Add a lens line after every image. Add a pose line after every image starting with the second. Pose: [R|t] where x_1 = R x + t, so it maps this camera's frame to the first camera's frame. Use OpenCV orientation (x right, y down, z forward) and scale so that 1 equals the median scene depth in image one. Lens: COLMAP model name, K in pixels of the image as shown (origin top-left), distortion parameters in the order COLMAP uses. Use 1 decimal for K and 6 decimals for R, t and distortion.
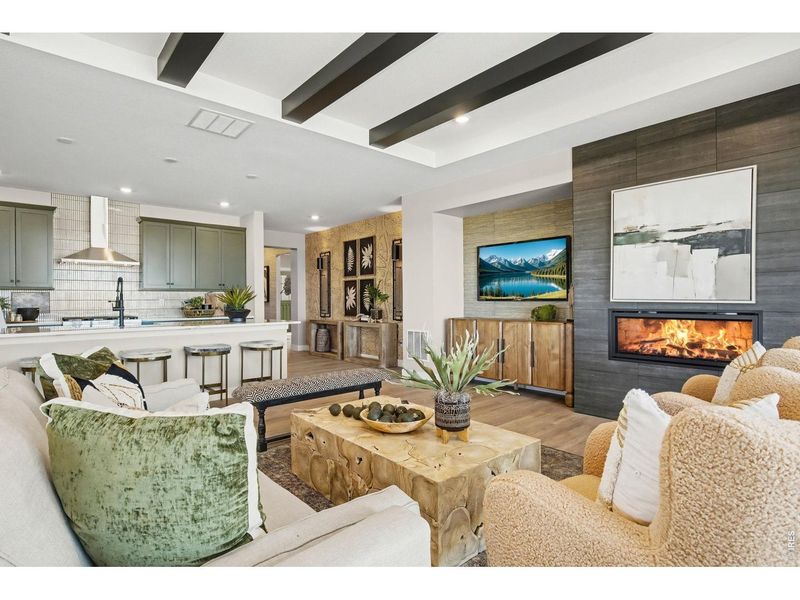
lens RADIAL K [[412.0, 0, 400.0], [0, 412.0, 300.0], [0, 0, 1]] dist [-0.001852, -0.000114]
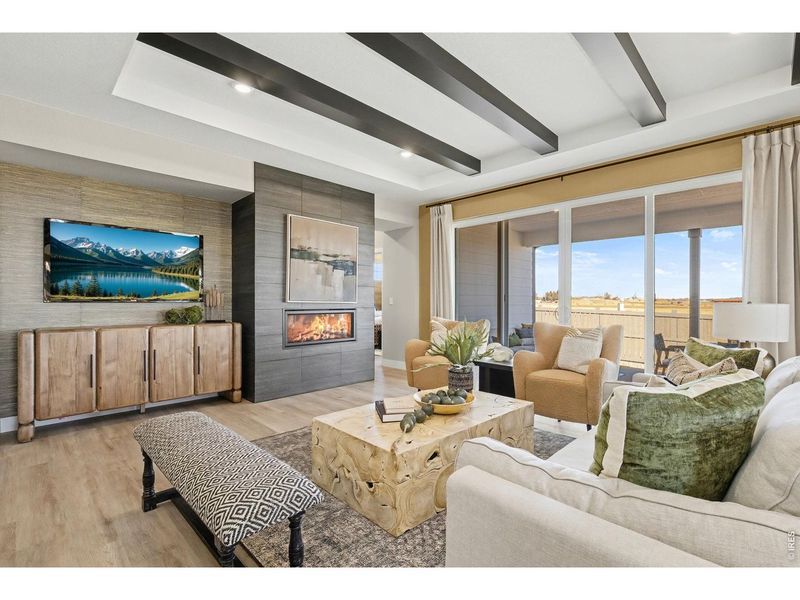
lens RADIAL K [[379.1, 0, 400.0], [0, 379.1, 300.0], [0, 0, 1]] dist [-0.000157, -0.000128]
pose [[-0.058229, 0.006669, 0.998281, -0.480638], [0.000925, 0.999978, -0.006626, 0.003330], [-0.998303, 0.000538, -0.058234, 0.531958]]
